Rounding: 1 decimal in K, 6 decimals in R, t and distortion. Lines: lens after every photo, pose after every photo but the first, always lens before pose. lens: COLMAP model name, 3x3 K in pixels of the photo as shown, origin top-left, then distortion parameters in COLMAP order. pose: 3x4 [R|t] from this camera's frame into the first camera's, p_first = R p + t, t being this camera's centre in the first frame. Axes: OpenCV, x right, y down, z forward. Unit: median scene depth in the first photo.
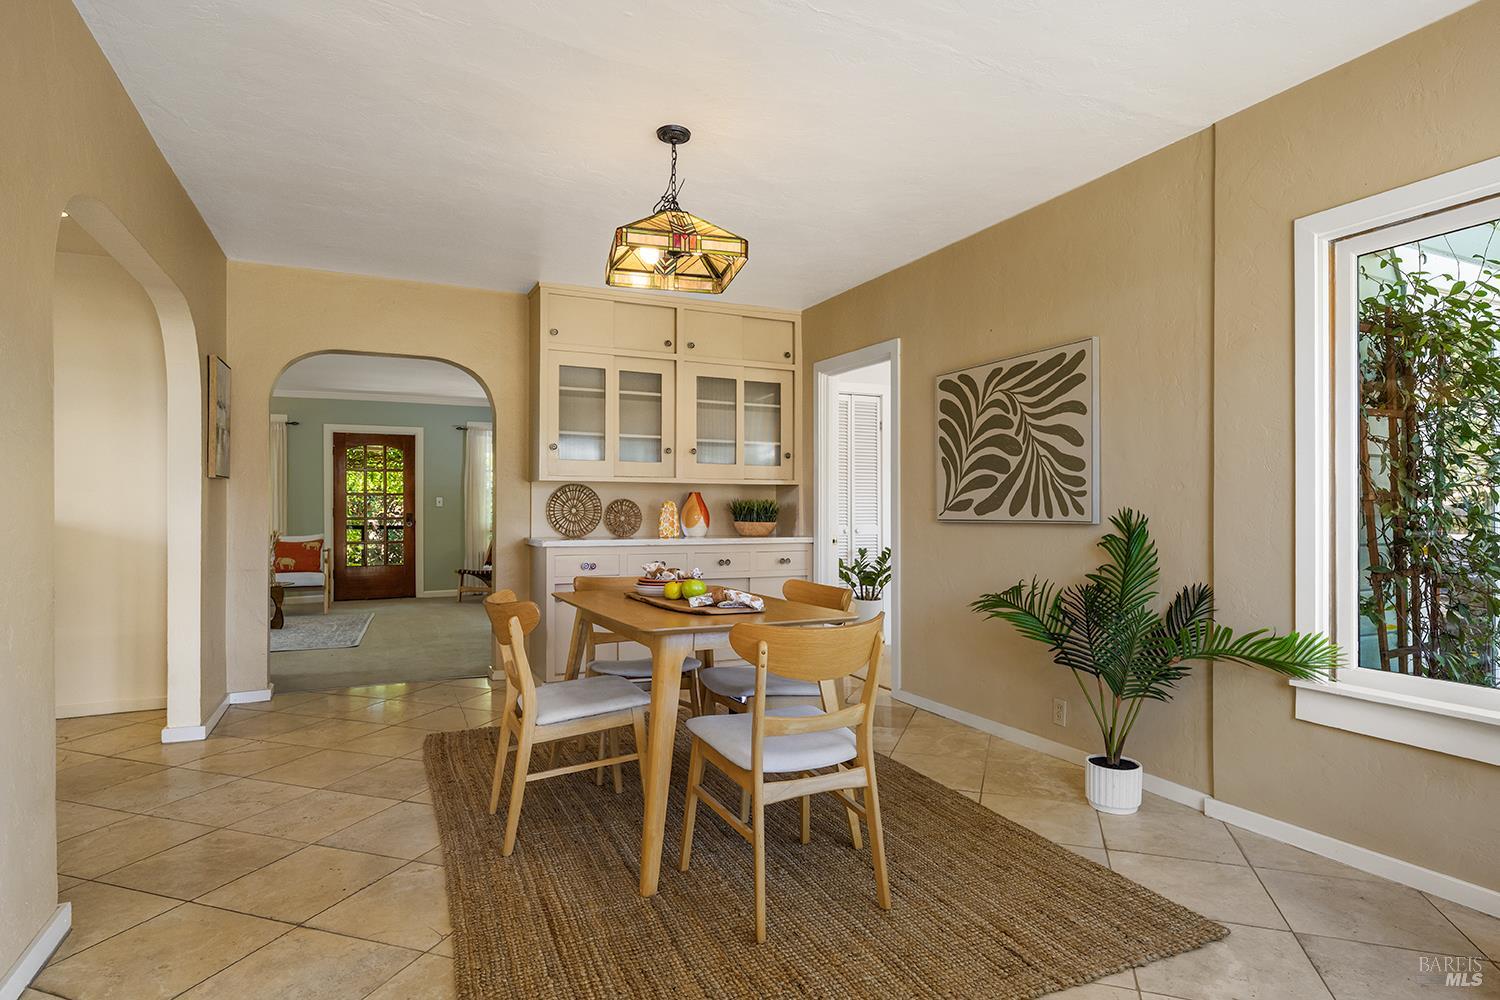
lens RADIAL K [[820.3, 0, 746.4], [0, 820.3, 491.6], [0, 0, 1]] dist [0.002541, 0.000277]
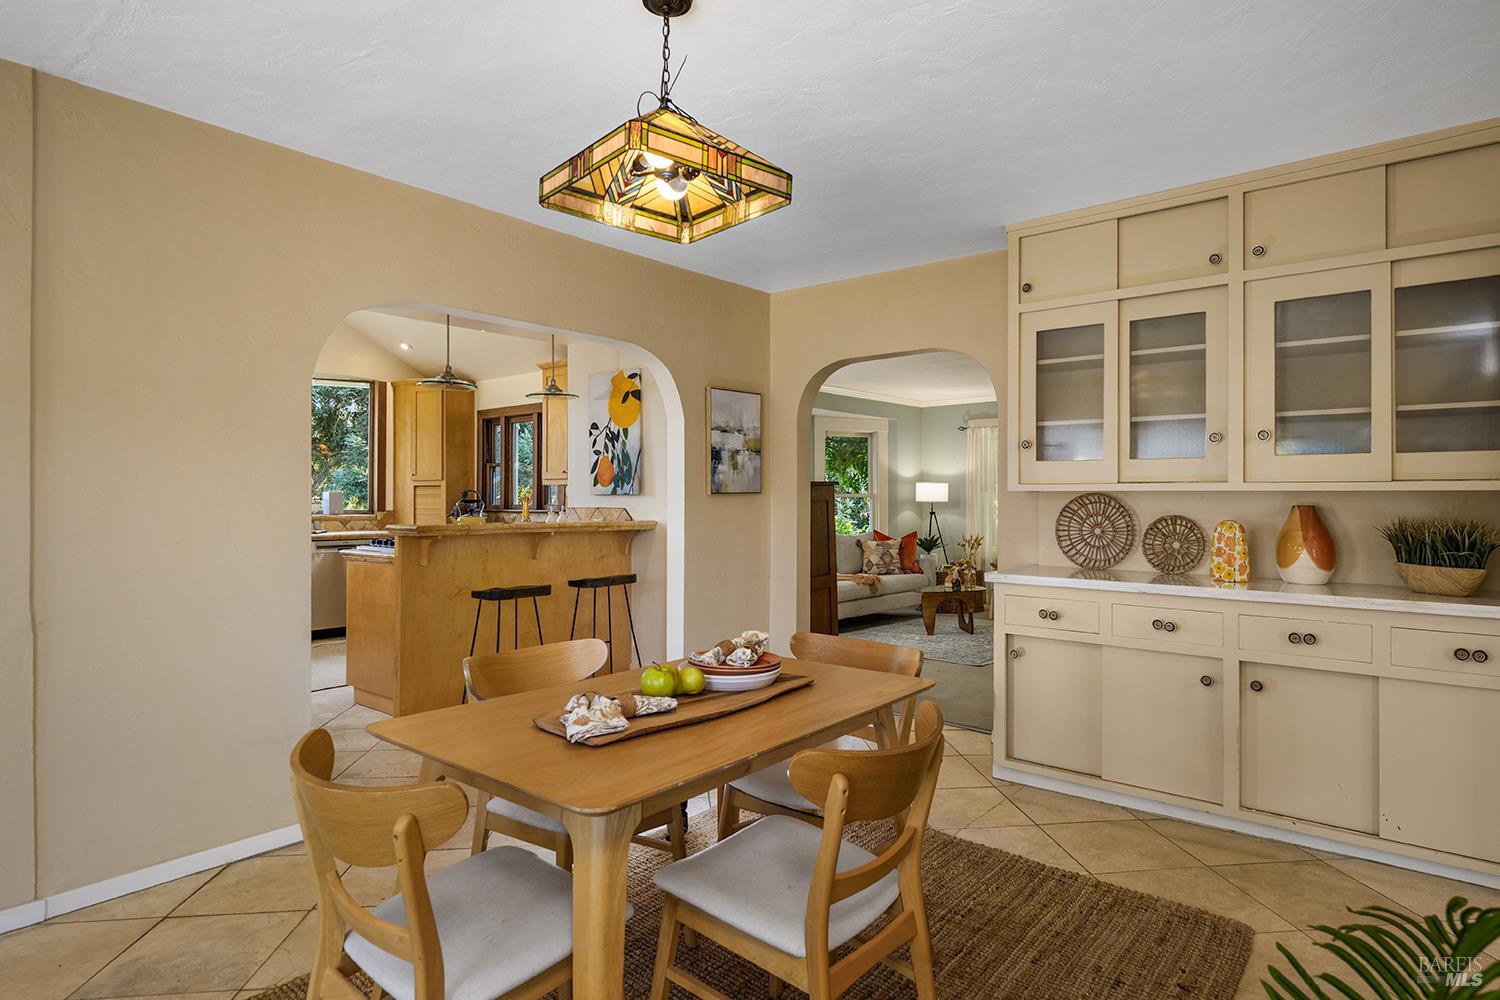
lens RADIAL K [[820.3, 0, 746.4], [0, 820.3, 491.6], [0, 0, 1]] dist [0.002541, 0.000277]
pose [[0.421216, -0.006336, -0.906938, 0.416837], [0.020638, 0.999784, 0.002600, -0.026016], [0.906726, -0.019812, 0.421256, 0.592186]]
